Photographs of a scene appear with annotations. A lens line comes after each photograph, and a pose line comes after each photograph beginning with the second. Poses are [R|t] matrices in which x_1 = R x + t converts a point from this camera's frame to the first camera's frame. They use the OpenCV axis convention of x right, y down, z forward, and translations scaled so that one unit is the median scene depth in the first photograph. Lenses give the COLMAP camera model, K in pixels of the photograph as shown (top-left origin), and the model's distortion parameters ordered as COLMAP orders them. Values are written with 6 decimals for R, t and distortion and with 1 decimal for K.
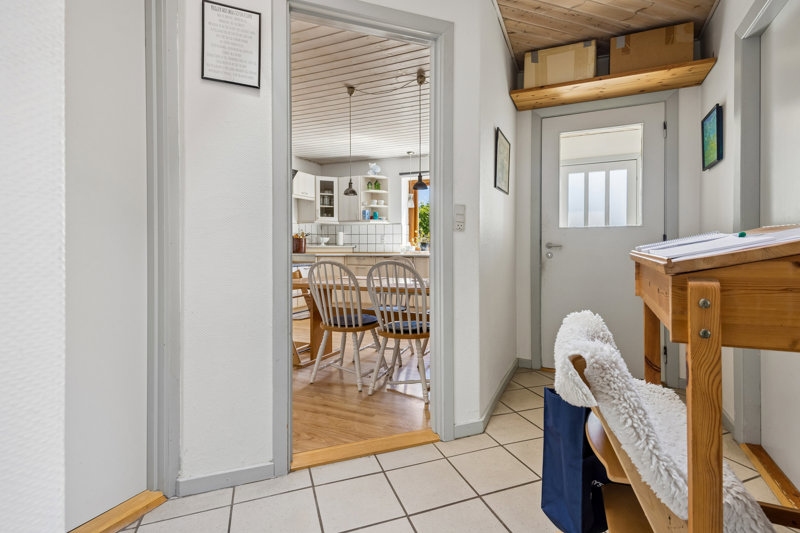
lens RADIAL K [[397.2, 0, 413.2], [0, 397.2, 263.9], [0, 0, 1]] dist [0.034989, -0.002535]
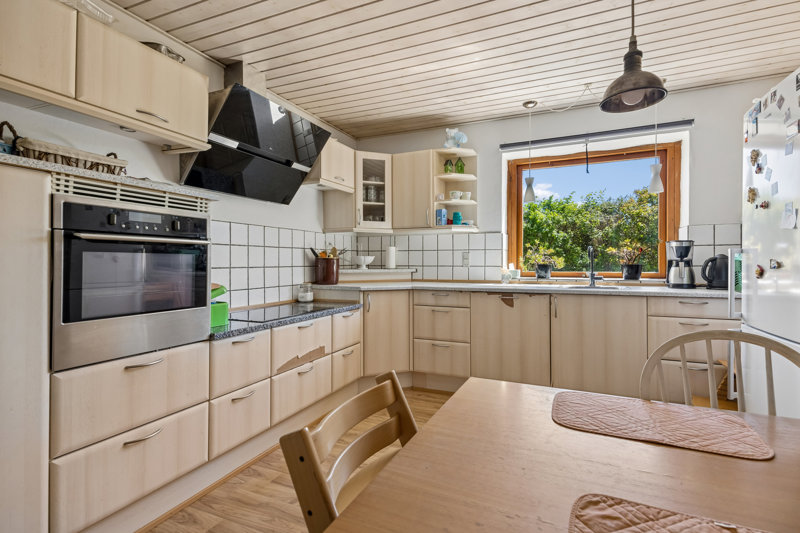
lens RADIAL K [[397.2, 0, 399.9], [0, 397.2, 260.9], [0, 0, 1]] dist [0.034989, -0.002535]
pose [[0.999797, -0.003914, -0.019765, -0.166466], [0.003121, 0.999196, -0.039975, -0.036168], [0.019905, 0.039906, 0.999005, 0.418170]]
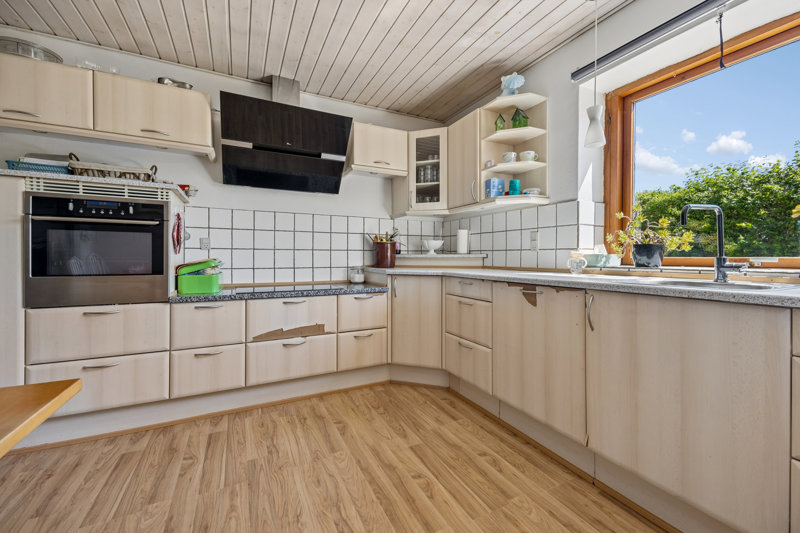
lens RADIAL K [[329.8, 0, 396.4], [0, 329.8, 256.9], [0, 0, 1]] dist [0.012067, -0.001391]
pose [[0.753736, 0.001396, -0.657176, 0.051645], [-0.027075, 0.999215, -0.028931, -0.028217], [0.656620, 0.039600, 0.753182, 0.628496]]
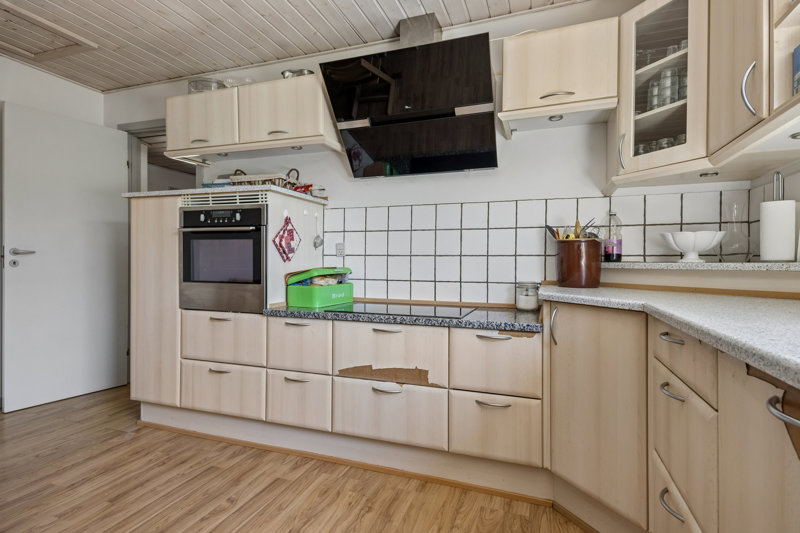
lens RADIAL K [[397.2, 0, 399.0], [0, 397.2, 263.7], [0, 0, 1]] dist [0.034989, -0.002535]
pose [[0.054624, 0.001522, -0.998506, 0.033737], [-0.046574, 0.998914, -0.001025, -0.037486], [0.997420, 0.046561, 0.054636, 0.820707]]
